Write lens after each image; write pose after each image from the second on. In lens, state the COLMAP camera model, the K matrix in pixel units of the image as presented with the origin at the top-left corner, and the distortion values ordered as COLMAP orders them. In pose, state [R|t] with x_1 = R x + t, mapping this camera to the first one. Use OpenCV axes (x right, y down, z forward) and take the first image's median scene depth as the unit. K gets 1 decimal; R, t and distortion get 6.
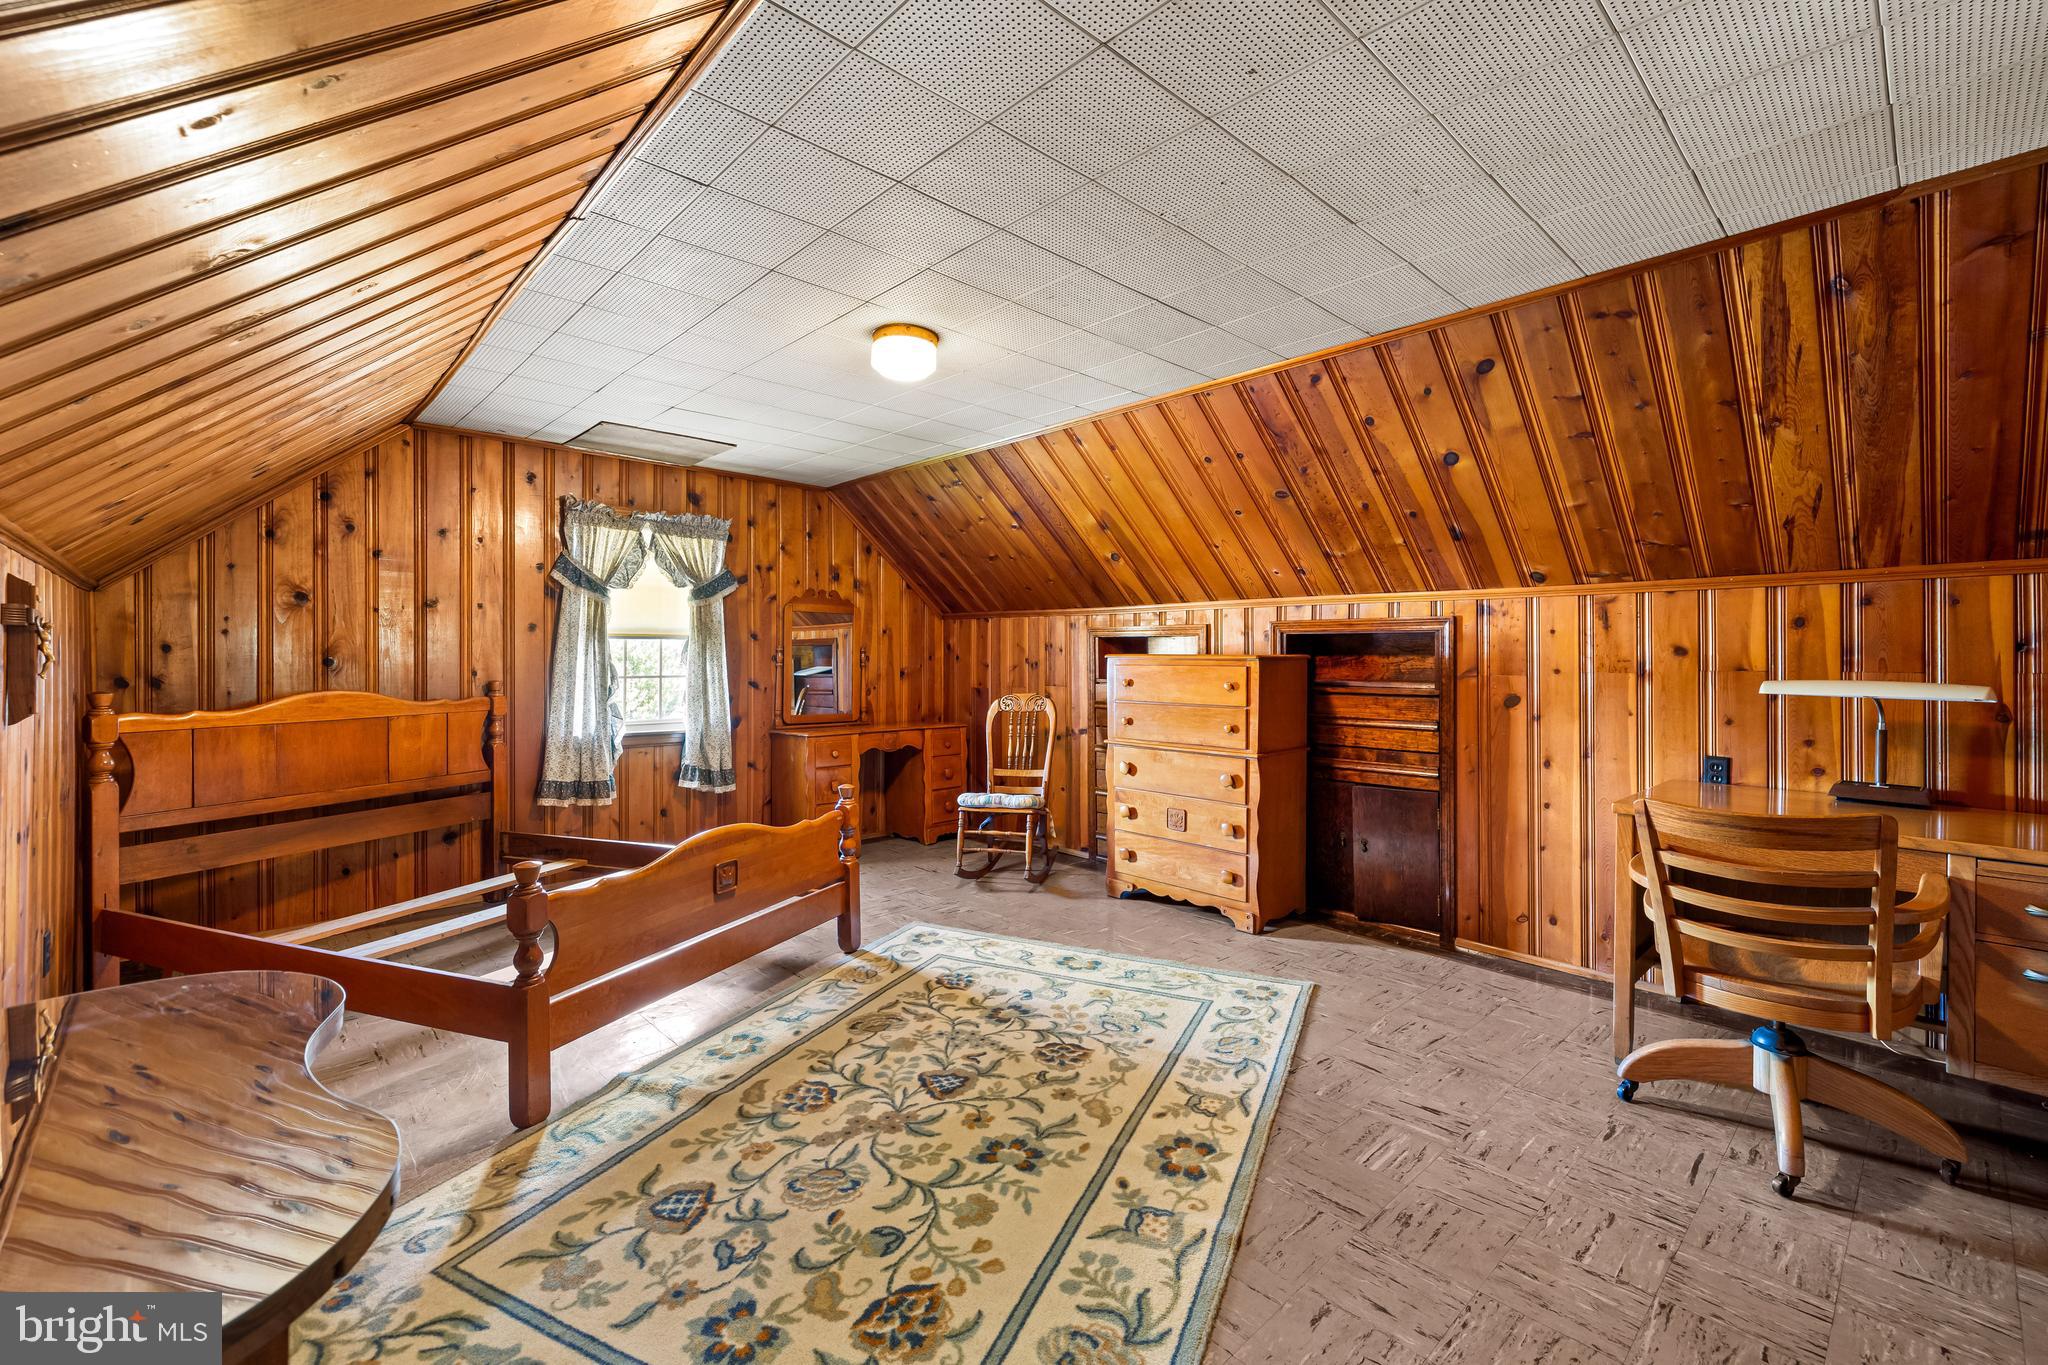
lens RADIAL K [[861.2, 0, 1026.9], [0, 861.2, 674.8], [0, 0, 1]] dist [0.000329, -0.000052]
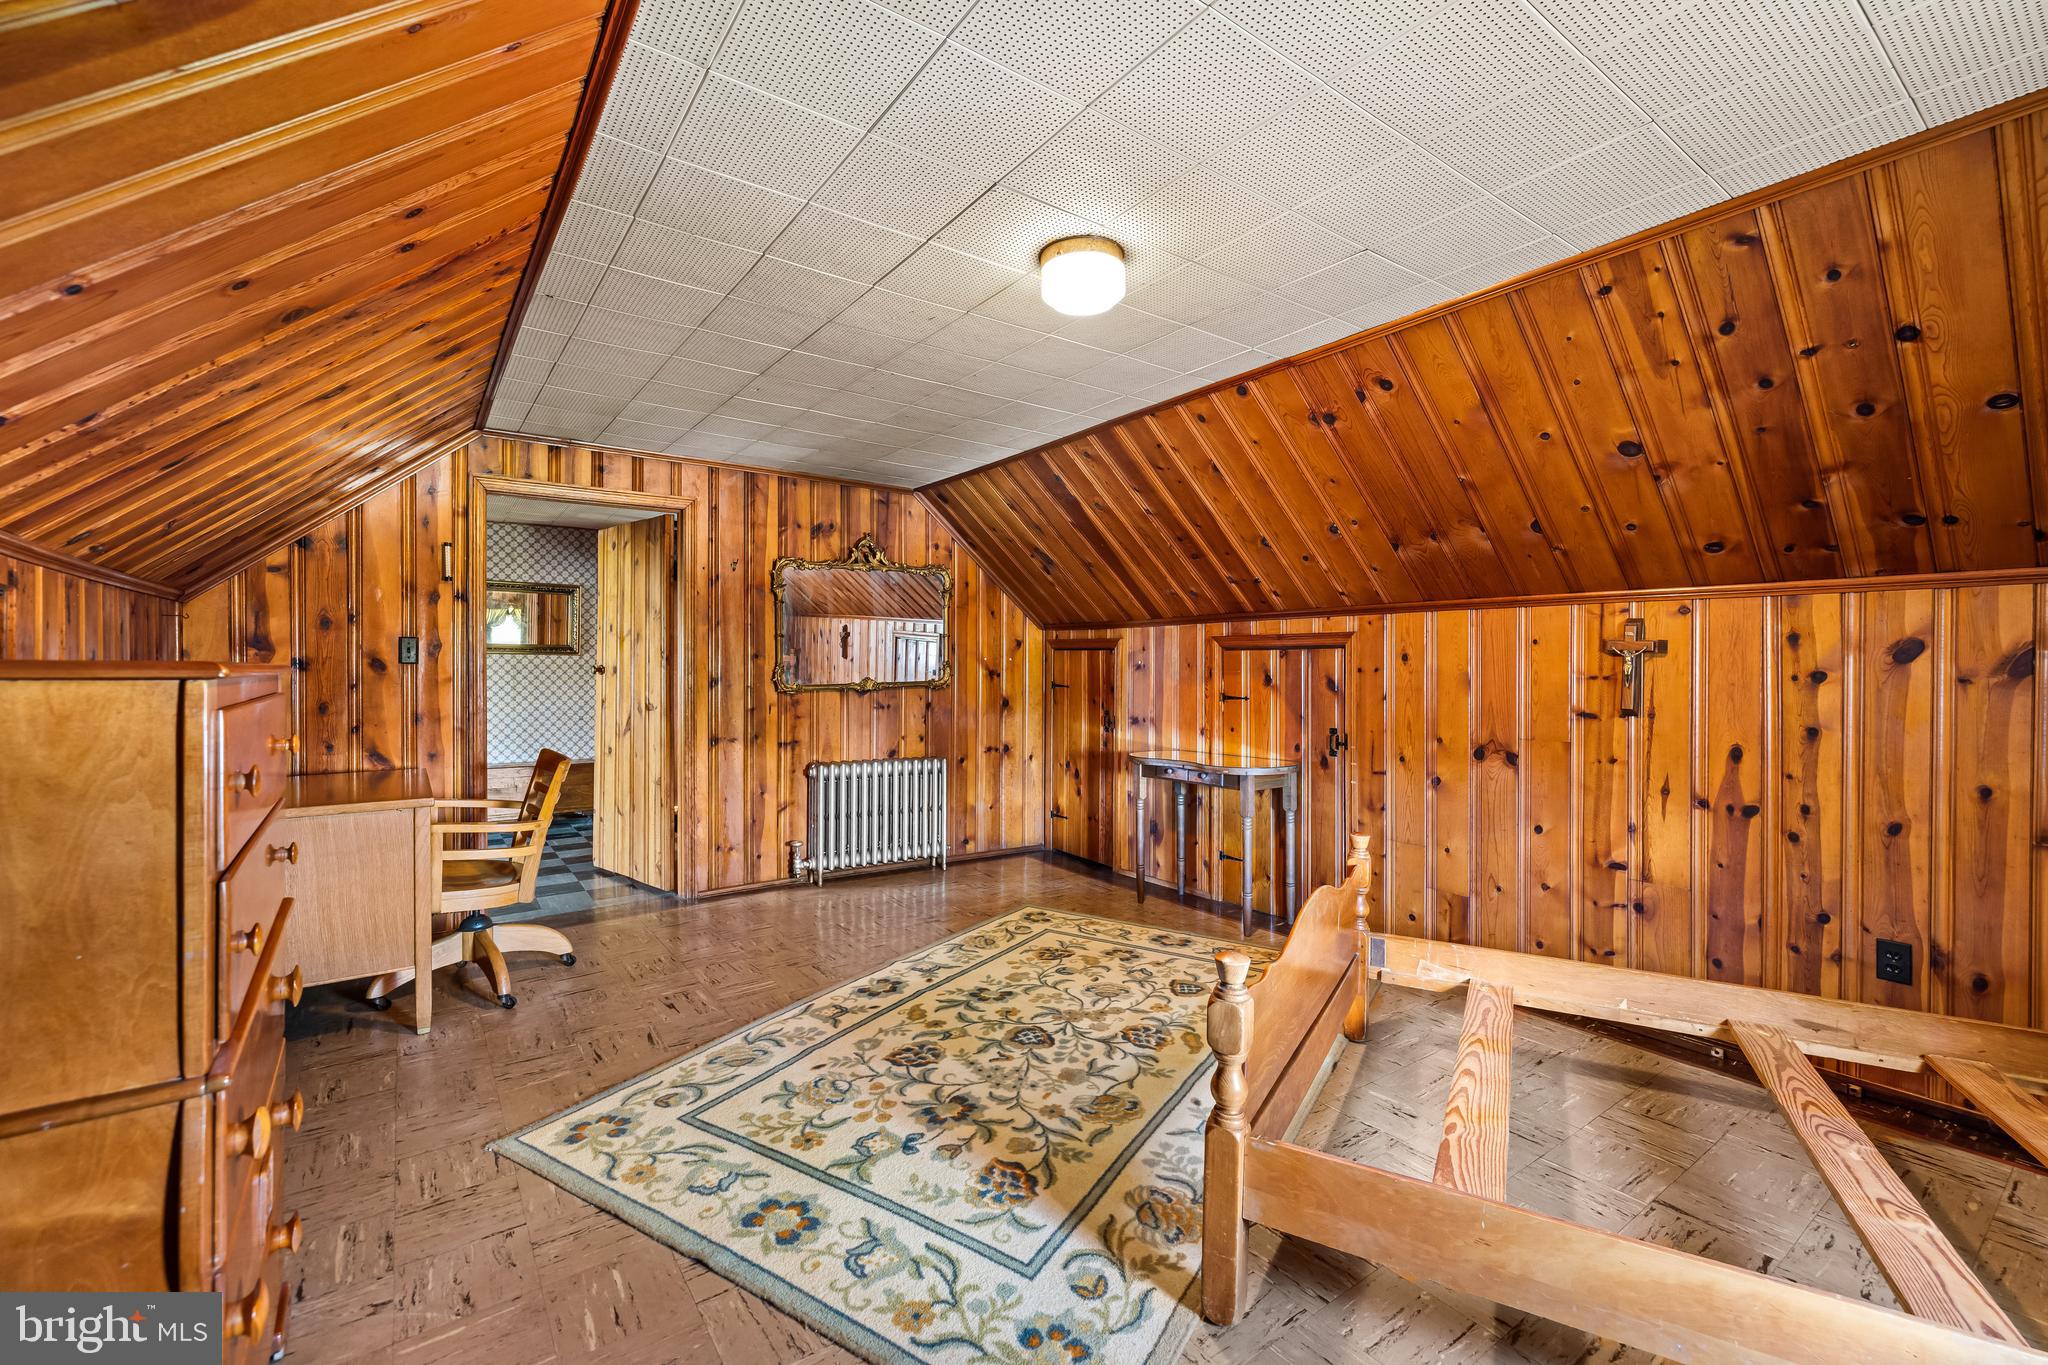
lens RADIAL K [[861.2, 0, 1026.9], [0, 861.2, 674.8], [0, 0, 1]] dist [0.000329, -0.000052]
pose [[-0.992355, -0.006880, 0.123221, -0.225406], [-0.002934, 0.999478, 0.032175, -0.049700], [-0.123378, 0.031567, -0.991858, 2.100663]]
